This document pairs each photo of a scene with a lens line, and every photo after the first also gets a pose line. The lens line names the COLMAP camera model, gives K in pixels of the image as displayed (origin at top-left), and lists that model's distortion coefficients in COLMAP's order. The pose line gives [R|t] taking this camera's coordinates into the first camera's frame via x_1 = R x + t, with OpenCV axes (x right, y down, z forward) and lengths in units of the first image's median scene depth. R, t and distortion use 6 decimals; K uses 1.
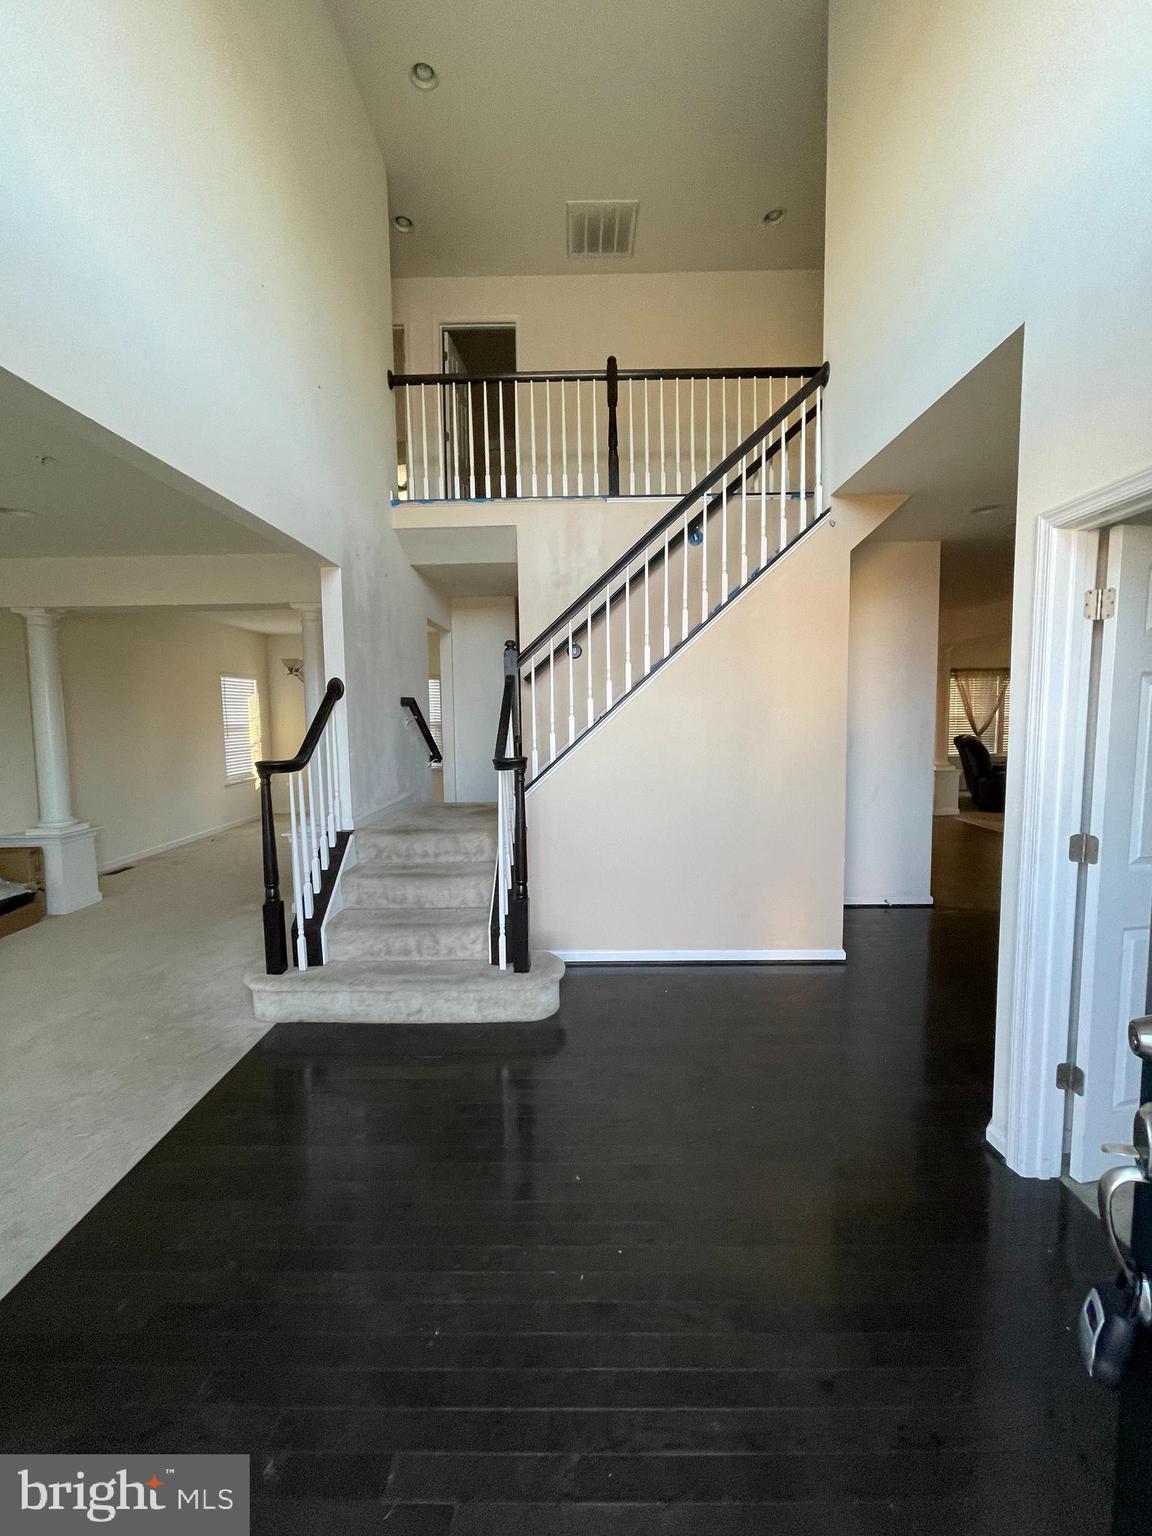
lens RADIAL K [[632.6, 0, 576.0], [0, 632.6, 768.0], [0, 0, 1]] dist [0.001140, -0.000001]
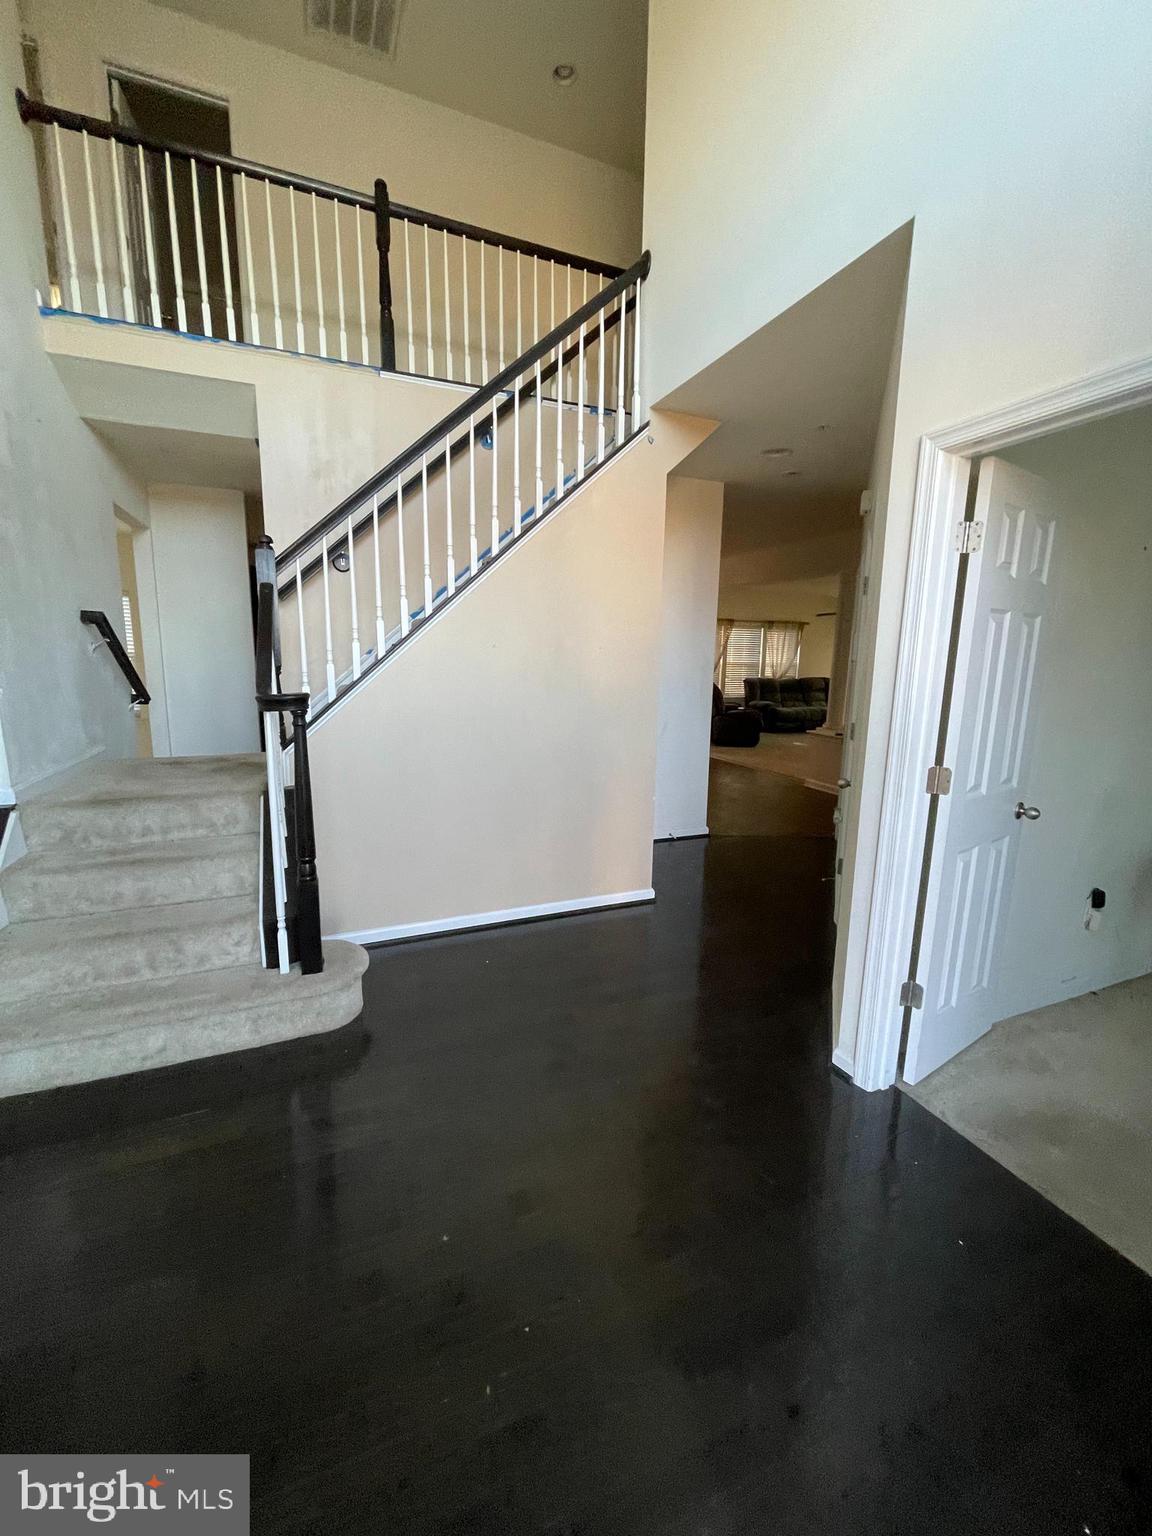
lens RADIAL K [[620.2, 0, 576.0], [0, 620.2, 768.0], [0, 0, 1]] dist [-0.003078, 0.000525]
pose [[0.912736, -0.045993, 0.405953, -0.079464], [0.008772, 0.995620, 0.093079, 0.003908], [-0.408456, -0.081396, 0.909142, 0.175644]]
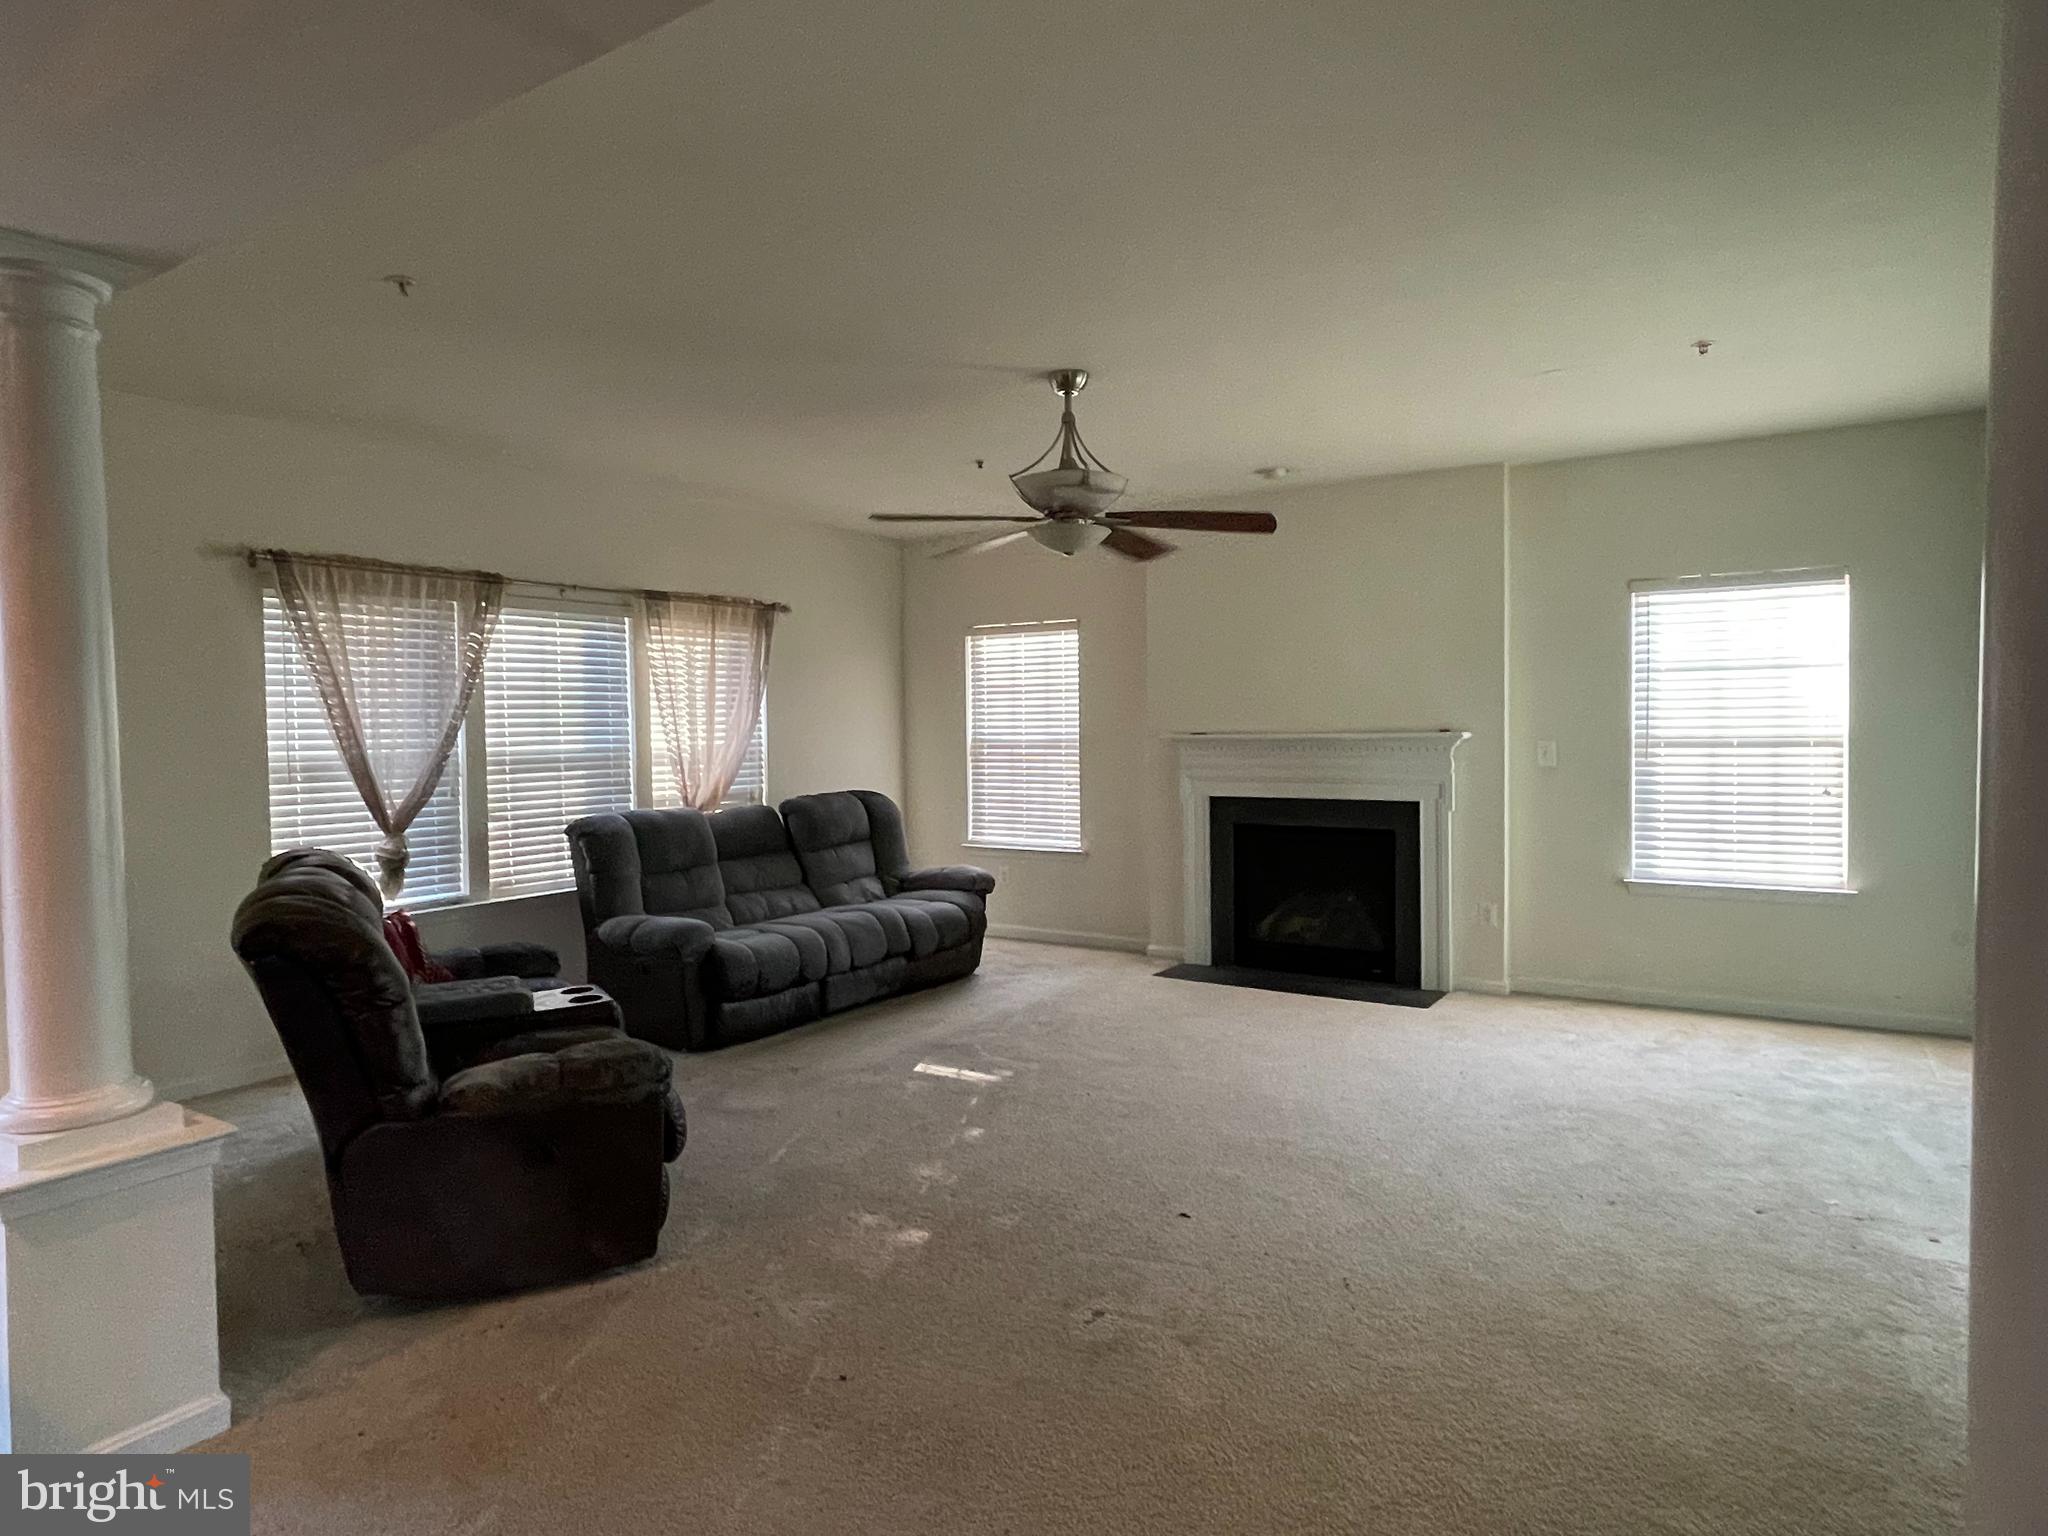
lens RADIAL K [[1203.3, 0, 1024.0], [0, 1203.3, 768.0], [0, 0, 1]] dist [0.001365, 0.001409]
pose [[0.526450, -0.021098, 0.849944, 0.812700], [0.084456, 0.996045, -0.027587, -0.095780], [-0.846001, 0.086306, 0.526150, 1.207626]]
